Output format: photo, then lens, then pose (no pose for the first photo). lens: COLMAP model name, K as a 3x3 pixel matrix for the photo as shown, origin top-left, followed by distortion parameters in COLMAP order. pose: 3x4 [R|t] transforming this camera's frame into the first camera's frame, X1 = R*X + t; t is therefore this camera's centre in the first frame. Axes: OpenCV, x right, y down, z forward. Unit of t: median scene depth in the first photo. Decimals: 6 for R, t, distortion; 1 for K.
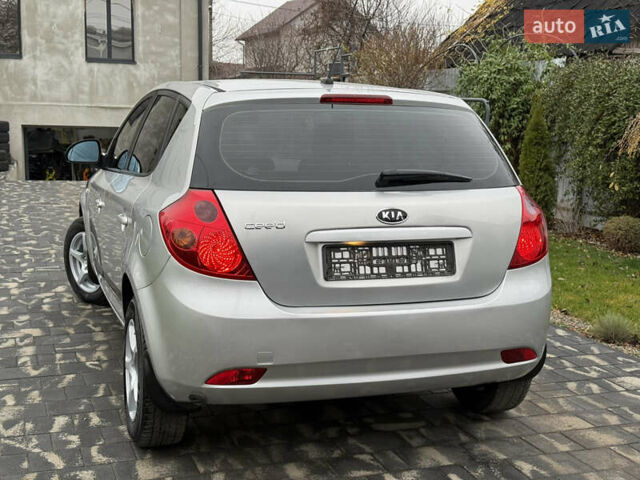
lens RADIAL K [[894.0, 0, 327.3], [0, 894.0, 241.4], [0, 0, 1]] dist [0.164243, -0.175536]
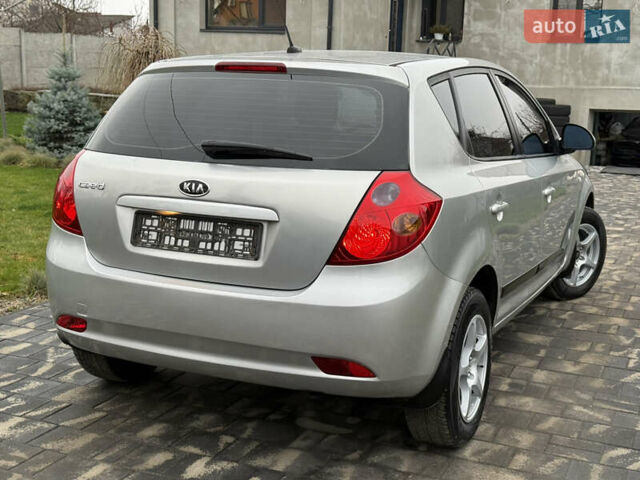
lens RADIAL K [[894.4, 0, 320.0], [0, 894.4, 240.0], [0, 0, 1]] dist [0.155184, -0.157603]
pose [[0.728678, 0.120852, -0.674109, 0.797693], [-0.112632, 0.992052, 0.056103, -0.041004], [0.675532, 0.035045, 0.736498, 0.376178]]
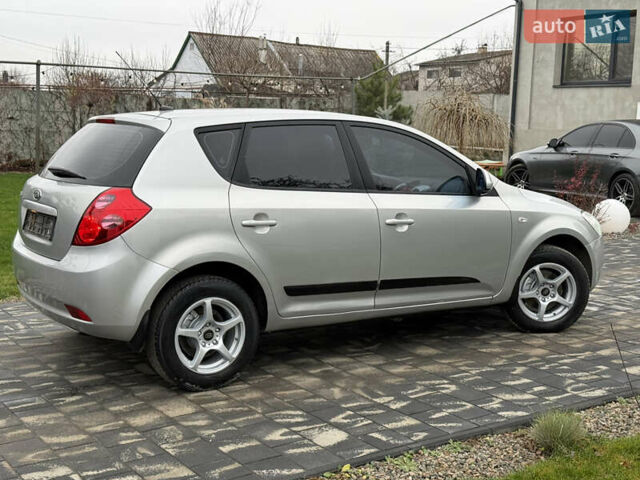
lens RADIAL K [[894.4, 0, 320.0], [0, 894.4, 240.0], [0, 0, 1]] dist [0.155184, -0.157603]
pose [[0.249678, 0.112060, -0.961823, 1.642054], [-0.158092, 0.984671, 0.073683, -0.138663], [0.955337, 0.133660, 0.263566, 1.033387]]
